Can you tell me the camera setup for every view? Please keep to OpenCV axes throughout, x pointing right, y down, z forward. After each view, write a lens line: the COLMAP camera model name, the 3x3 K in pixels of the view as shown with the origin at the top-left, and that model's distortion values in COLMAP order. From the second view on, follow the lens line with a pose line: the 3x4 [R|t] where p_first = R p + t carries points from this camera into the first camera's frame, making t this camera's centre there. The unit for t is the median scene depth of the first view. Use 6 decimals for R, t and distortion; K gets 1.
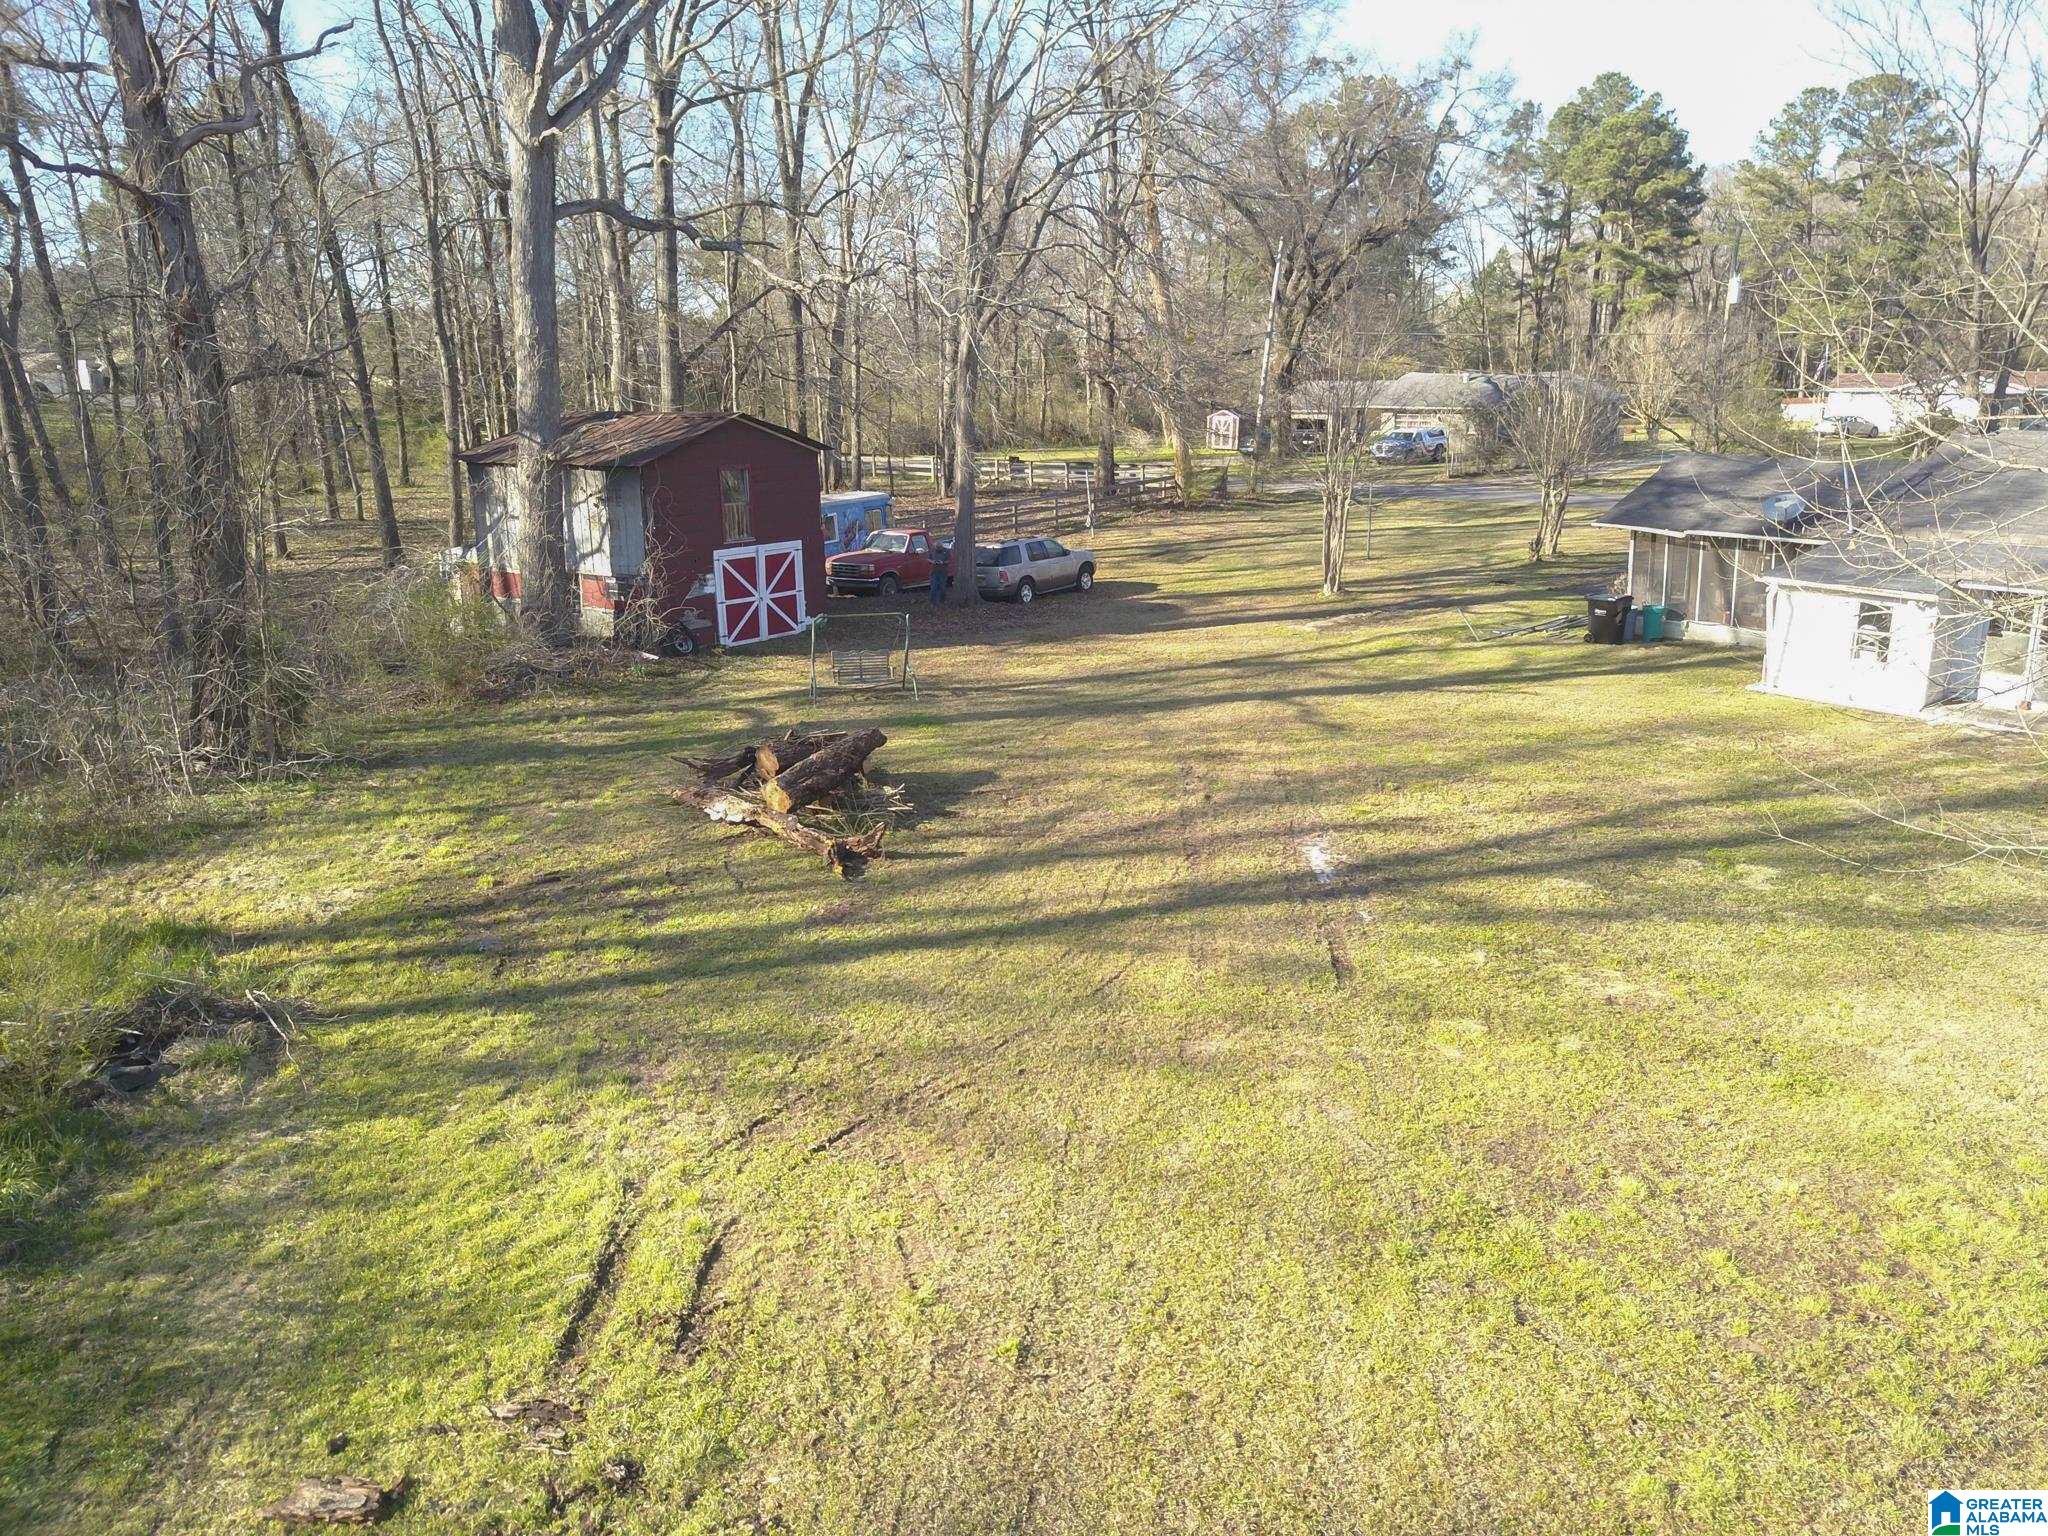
lens RADIAL K [[1578.5, 0, 1034.0], [0, 1578.5, 770.5], [0, 0, 1]] dist [0.007052, -0.019257]
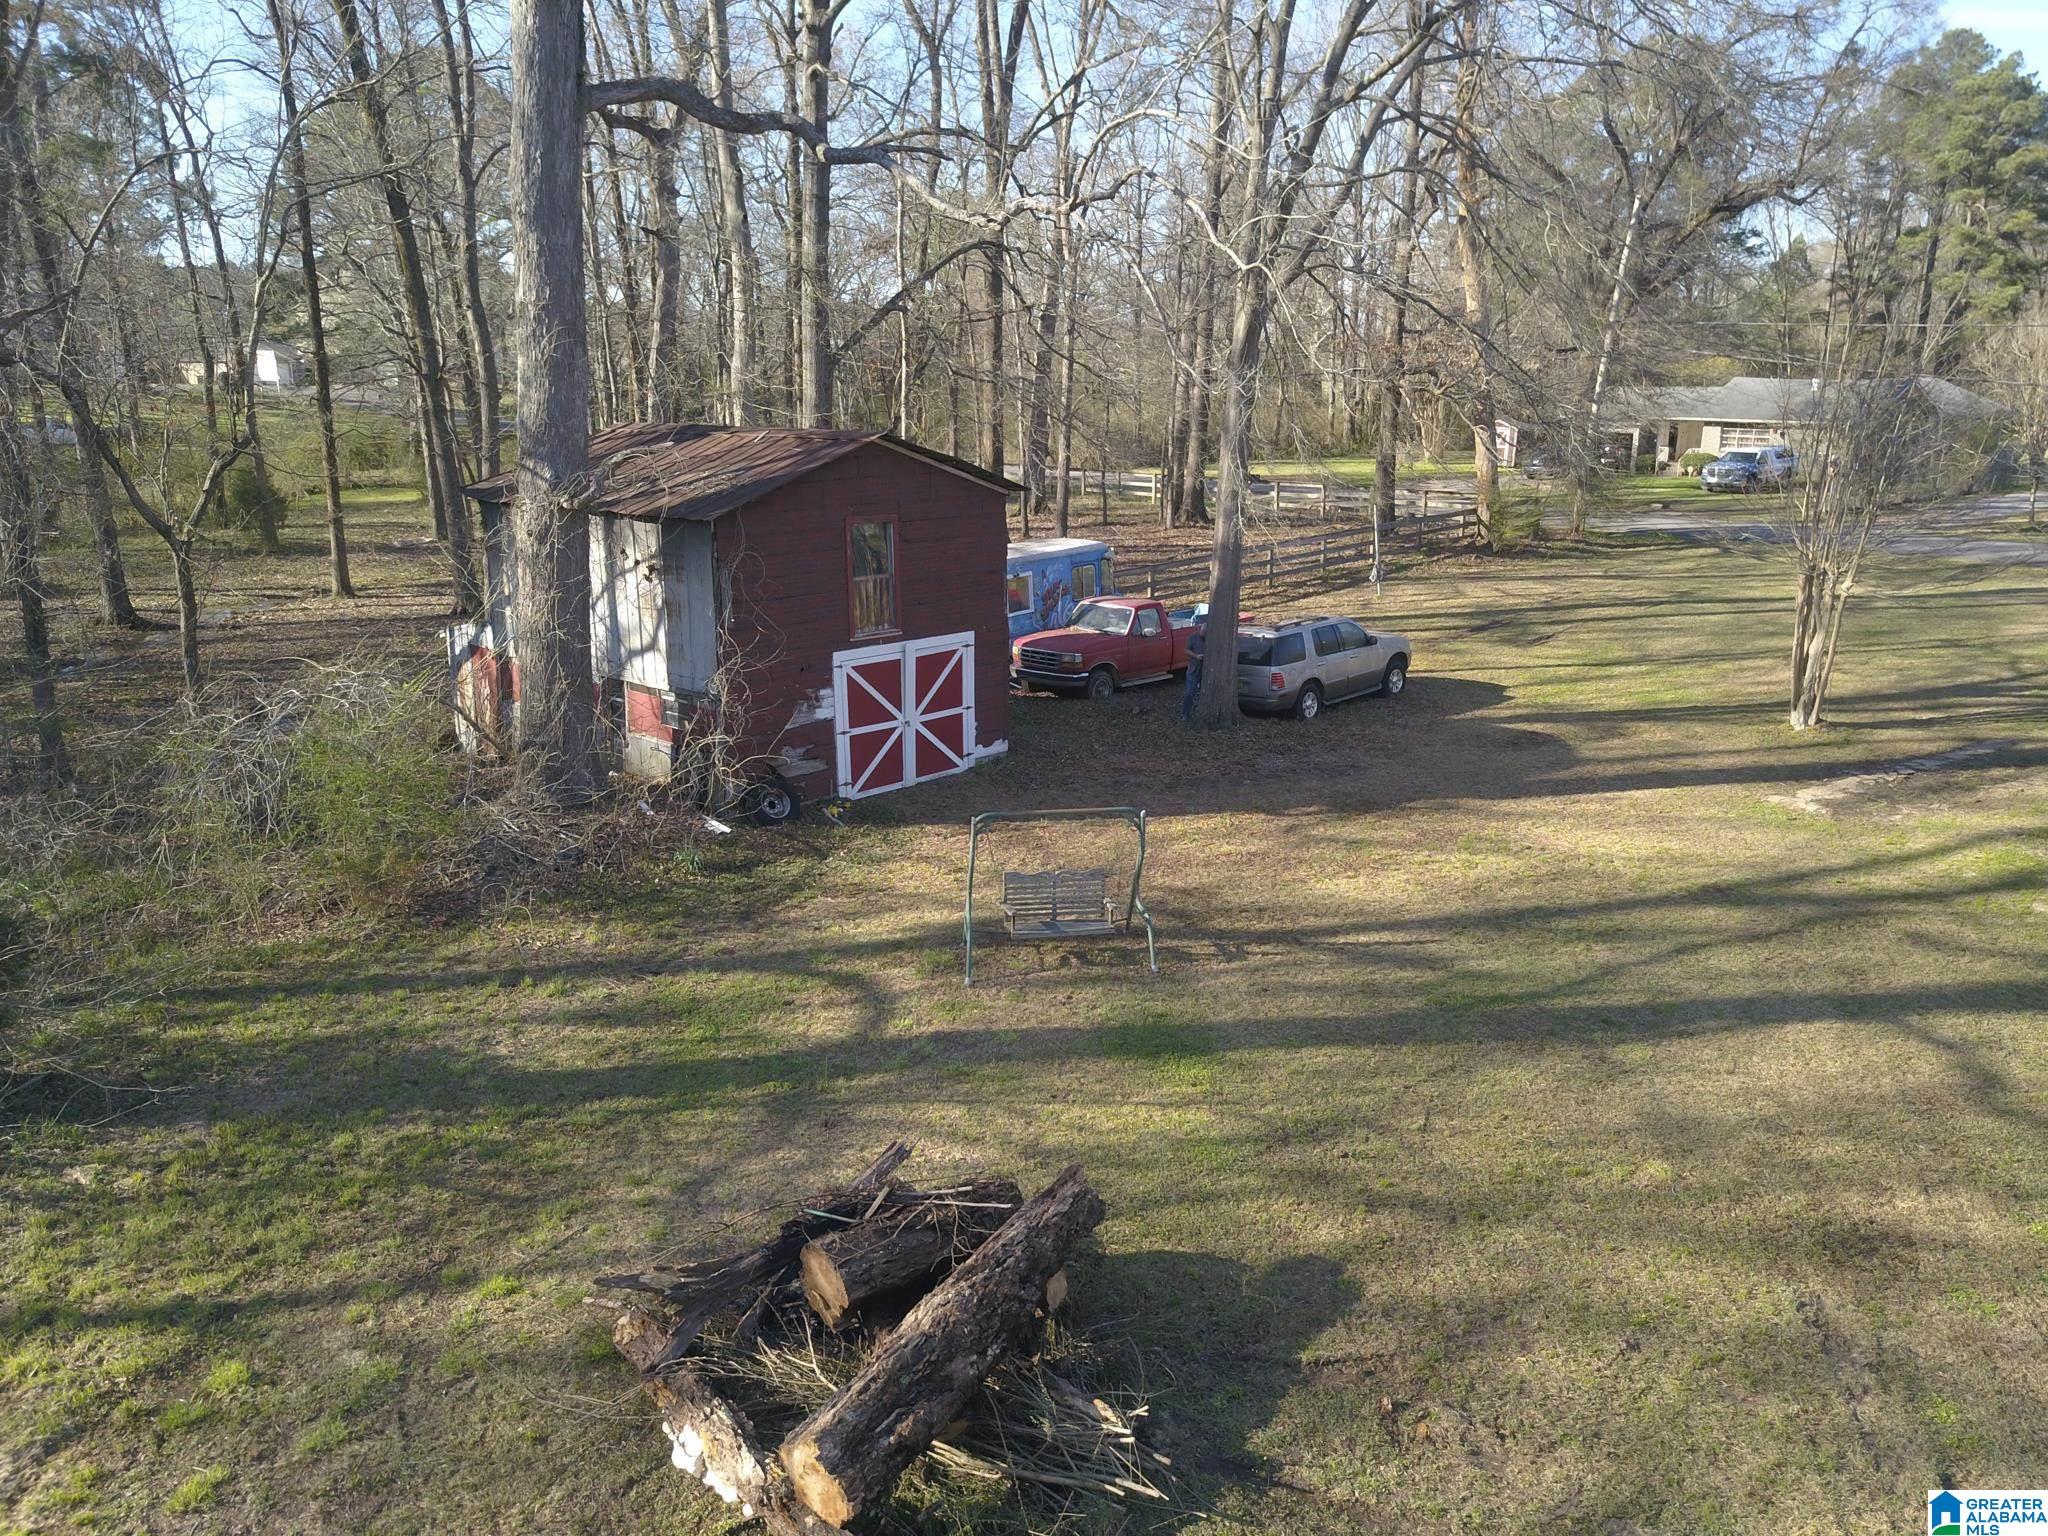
lens RADIAL K [[1578.5, 0, 1009.2], [0, 1578.5, 774.3], [0, 0, 1]] dist [0.007052, -0.019257]
pose [[0.989632, 0.043956, -0.136736, -0.040889], [-0.043596, 0.999033, 0.005630, -0.086594], [0.136851, 0.000390, 0.990592, 0.347577]]
